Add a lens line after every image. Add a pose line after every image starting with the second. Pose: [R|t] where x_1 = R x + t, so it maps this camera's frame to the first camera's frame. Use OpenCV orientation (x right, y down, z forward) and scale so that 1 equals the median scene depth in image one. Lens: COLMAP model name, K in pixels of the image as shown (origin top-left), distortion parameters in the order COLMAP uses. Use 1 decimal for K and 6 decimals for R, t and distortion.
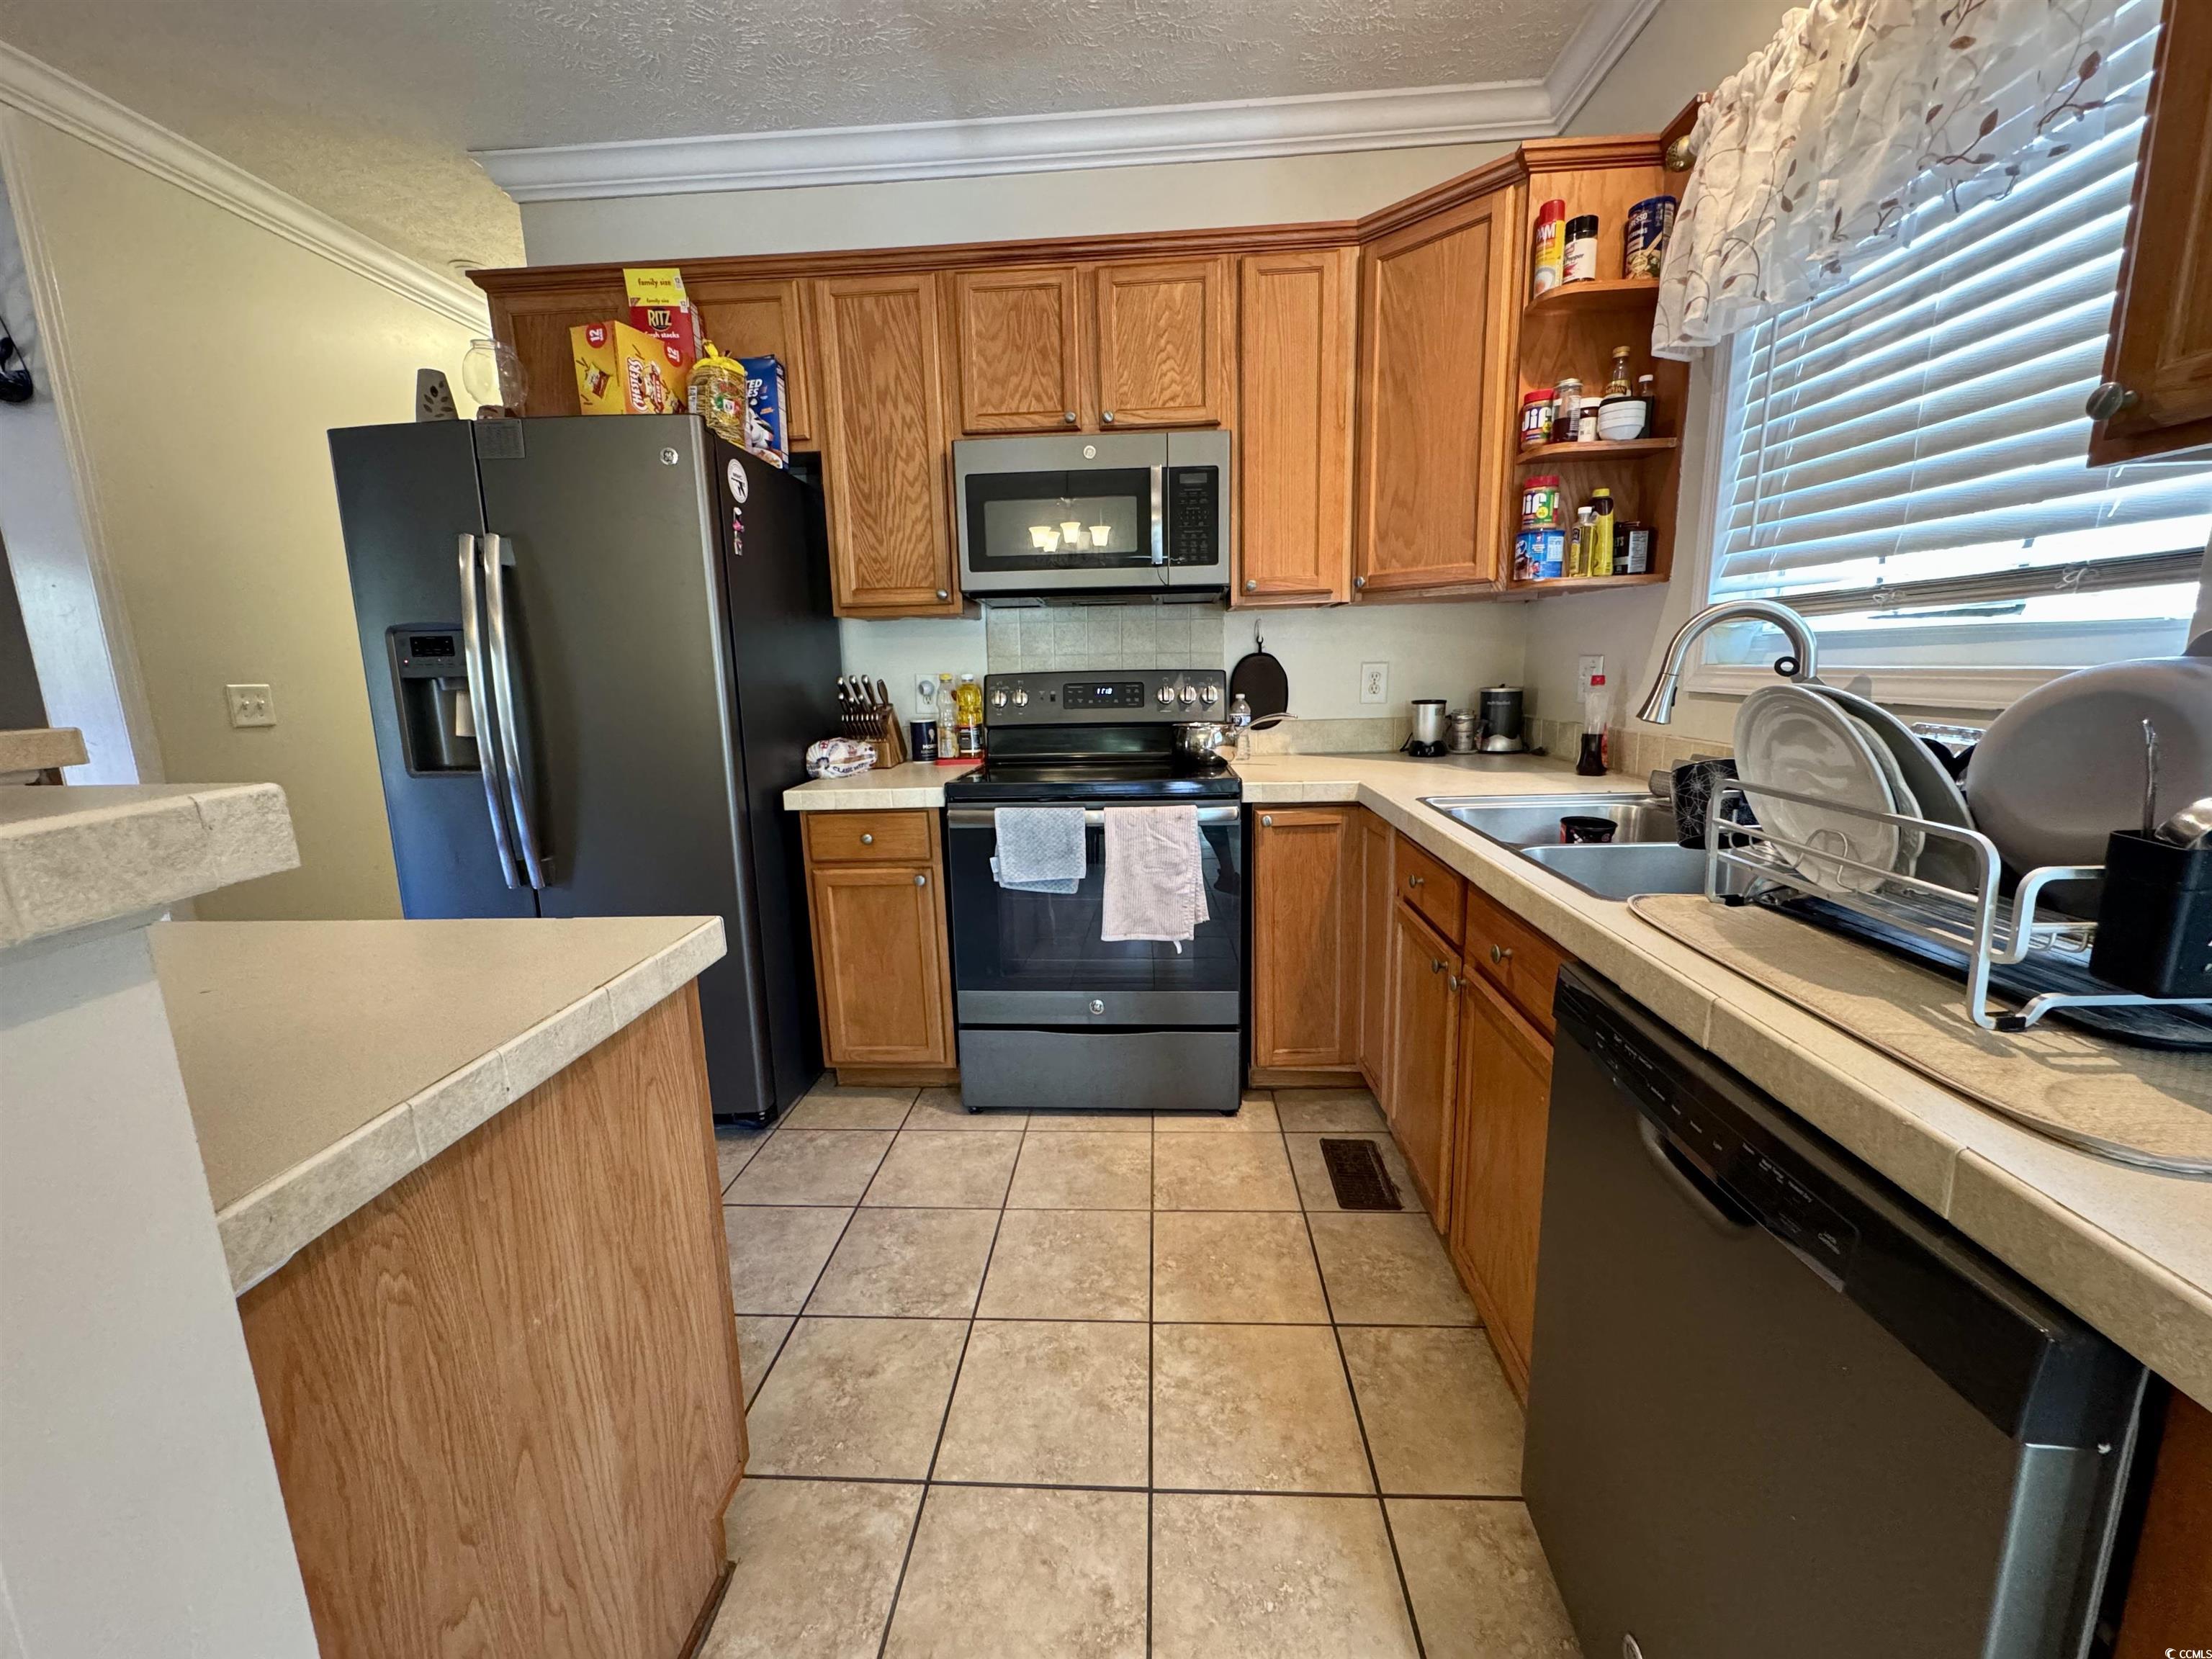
lens RADIAL K [[882.5, 0, 1102.5], [0, 882.5, 828.0], [0, 0, 1]] dist [-0.000055, -0.000396]
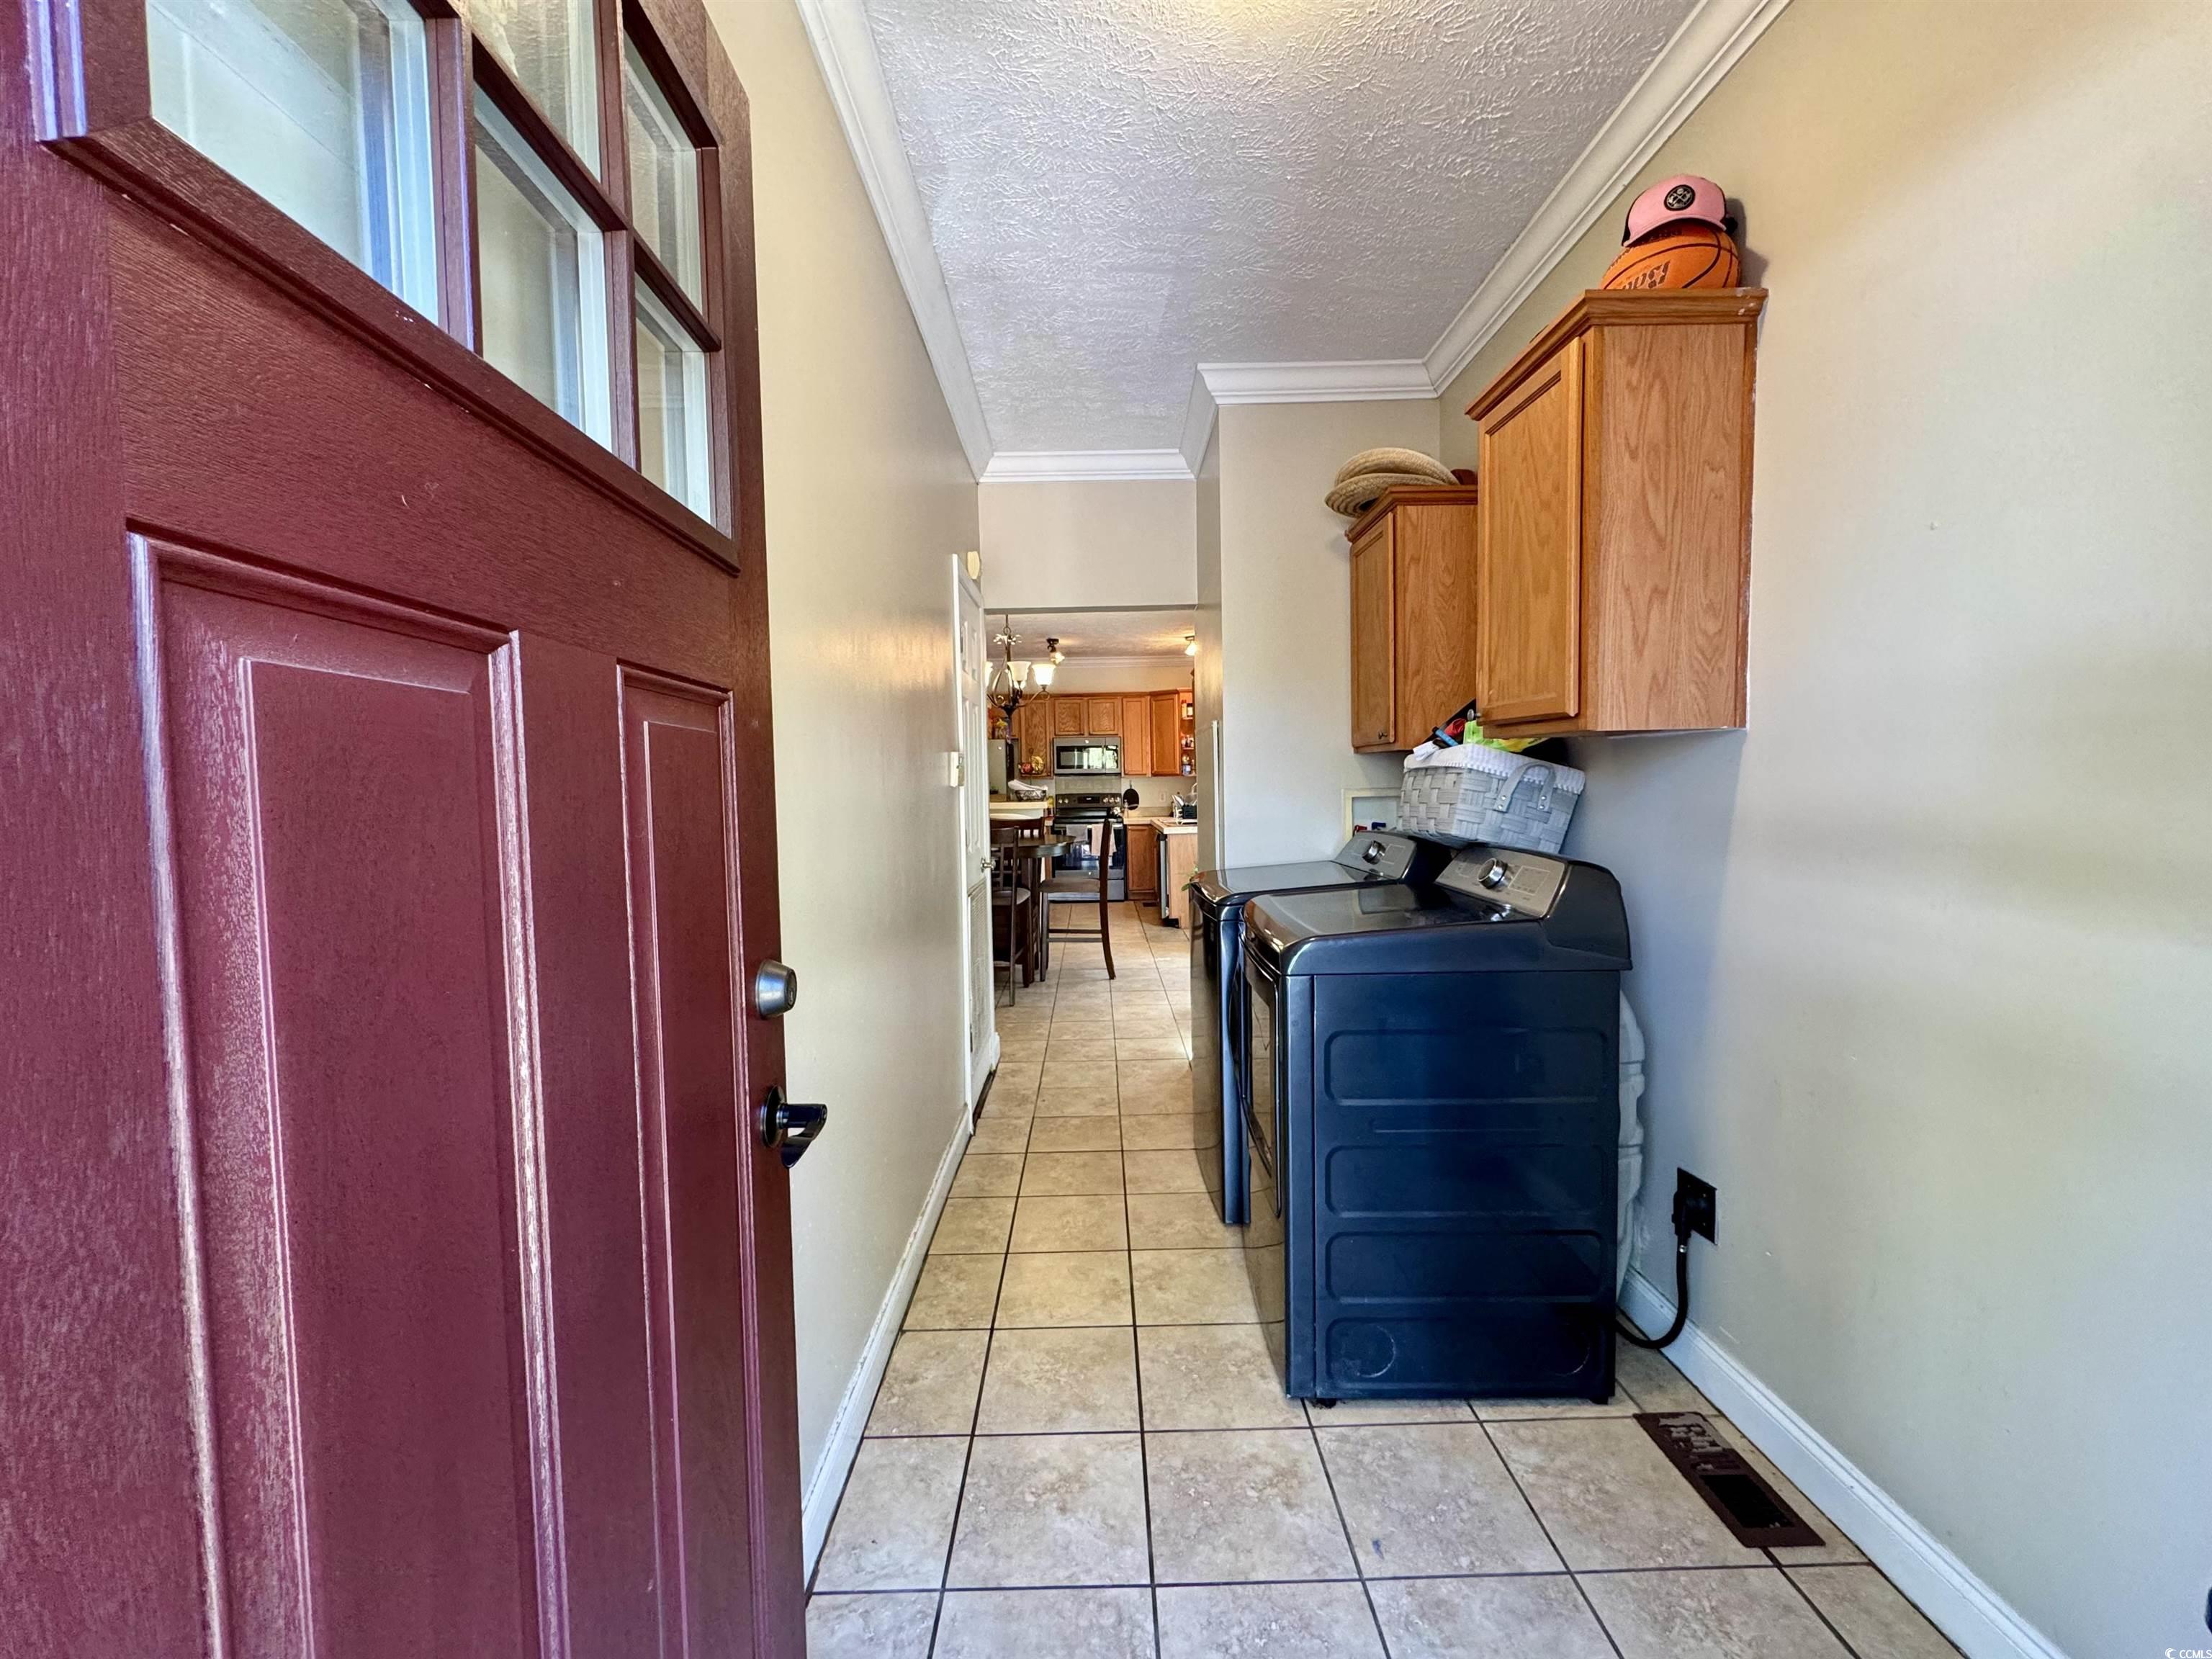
lens RADIAL K [[882.5, 0, 1108.6], [0, 882.5, 825.5], [0, 0, 1]] dist [-0.000055, -0.000396]
pose [[0.997197, 0.003010, 0.074759, -0.227930], [0.007425, 0.990276, -0.138916, 0.556964], [-0.074450, 0.139081, 0.987478, -3.135093]]
